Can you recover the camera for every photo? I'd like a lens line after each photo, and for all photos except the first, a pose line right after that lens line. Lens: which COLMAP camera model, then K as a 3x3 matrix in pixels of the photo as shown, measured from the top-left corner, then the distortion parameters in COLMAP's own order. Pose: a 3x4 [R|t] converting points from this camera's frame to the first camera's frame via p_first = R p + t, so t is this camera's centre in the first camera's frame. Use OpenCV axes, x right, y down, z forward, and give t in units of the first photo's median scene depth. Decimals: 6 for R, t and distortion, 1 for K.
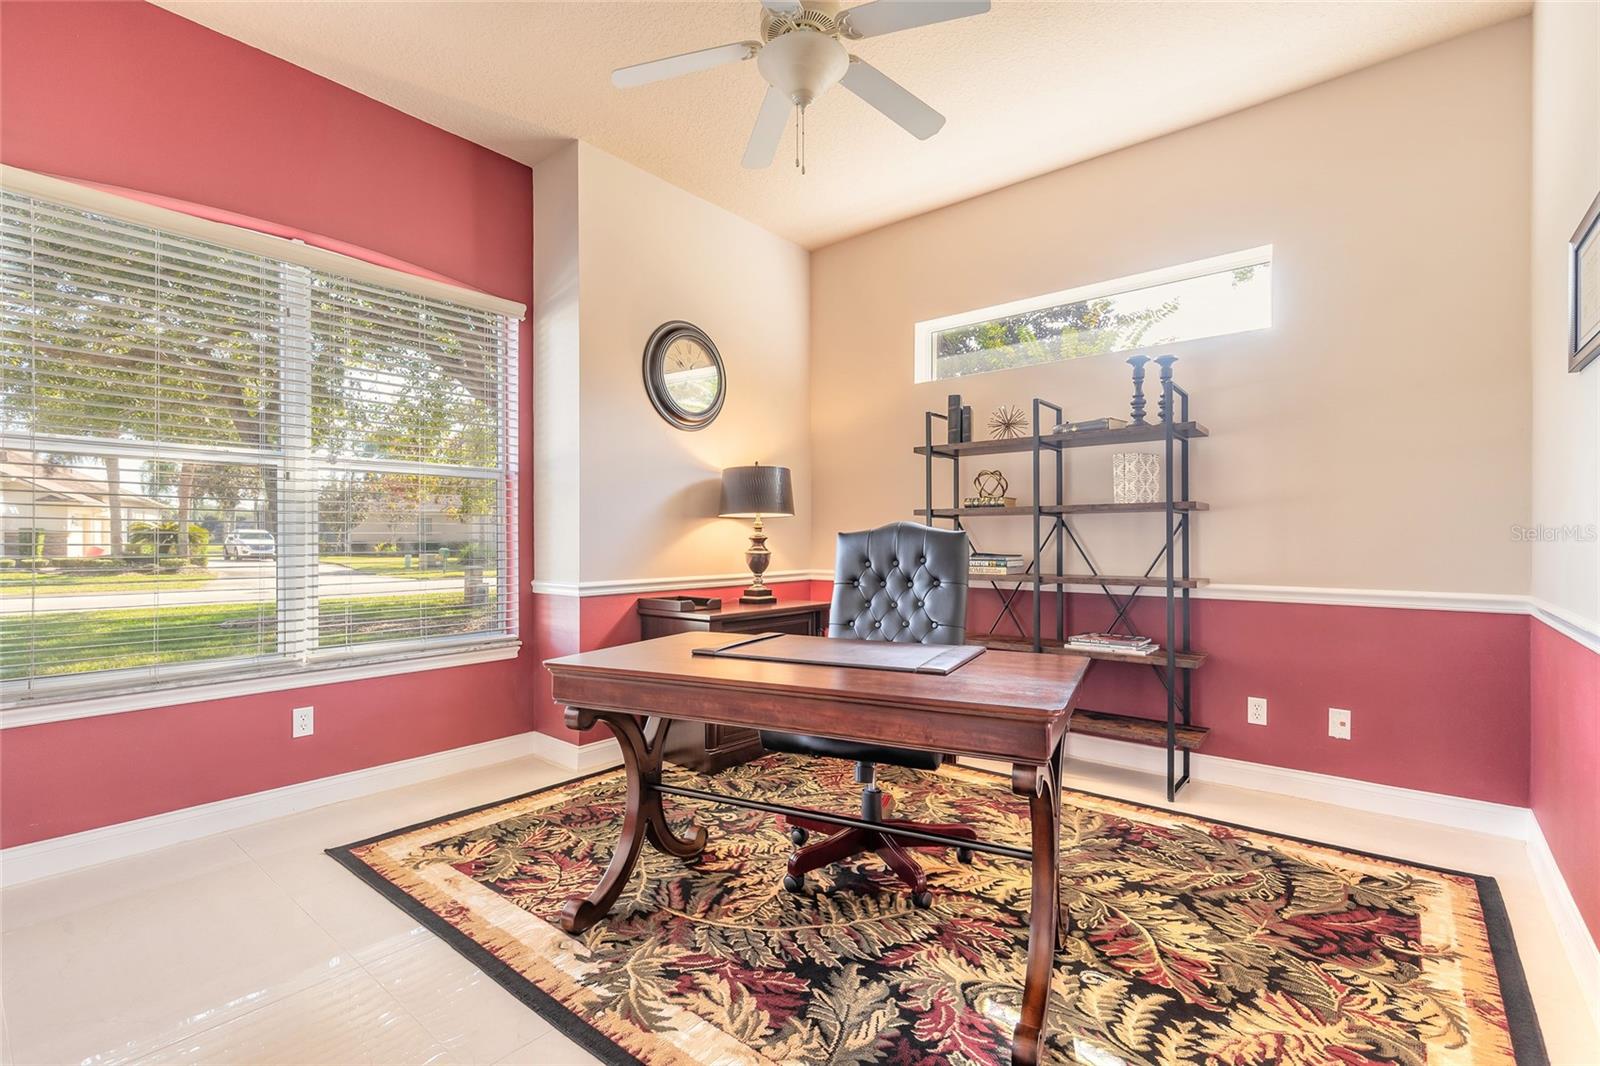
lens RADIAL K [[725.5, 0, 793.7], [0, 725.5, 537.8], [0, 0, 1]] dist [0.004546, 0.000185]
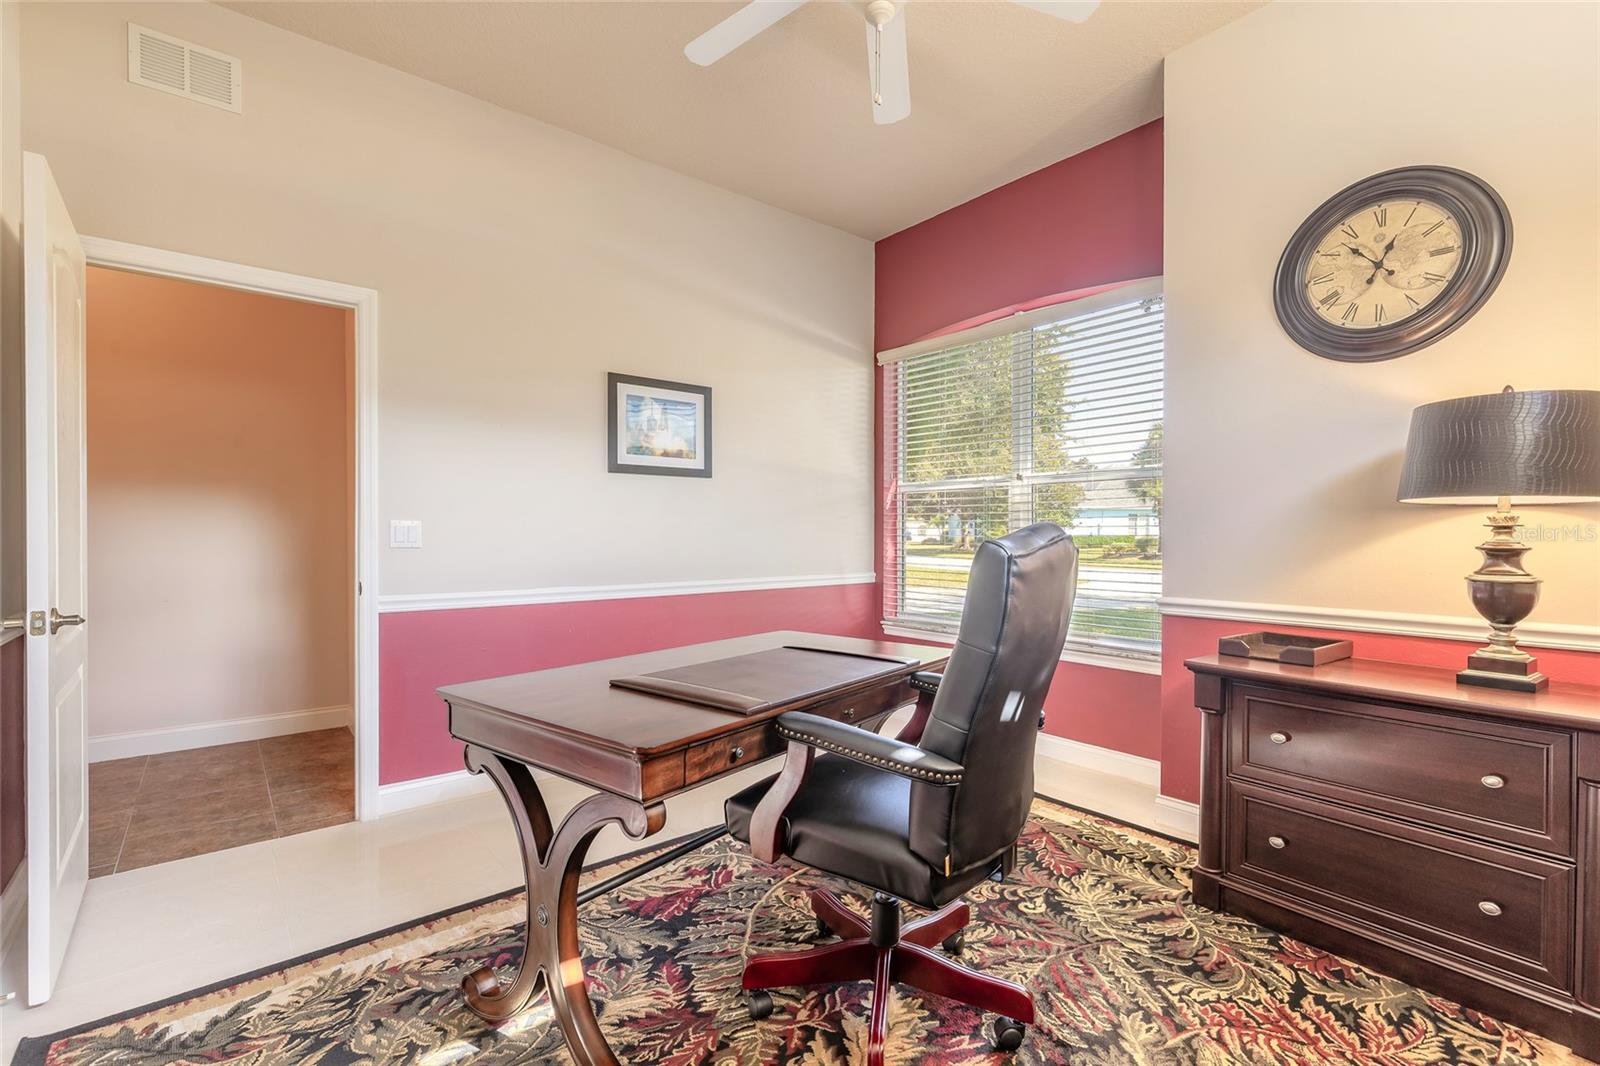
lens RADIAL K [[725.5, 0, 793.7], [0, 725.5, 537.8], [0, 0, 1]] dist [0.004546, 0.000185]
pose [[-0.195664, 0.010069, -0.980619, 0.607726], [-0.001921, 0.999941, 0.010650, -0.012570], [0.980669, 0.003968, -0.195633, 0.770077]]
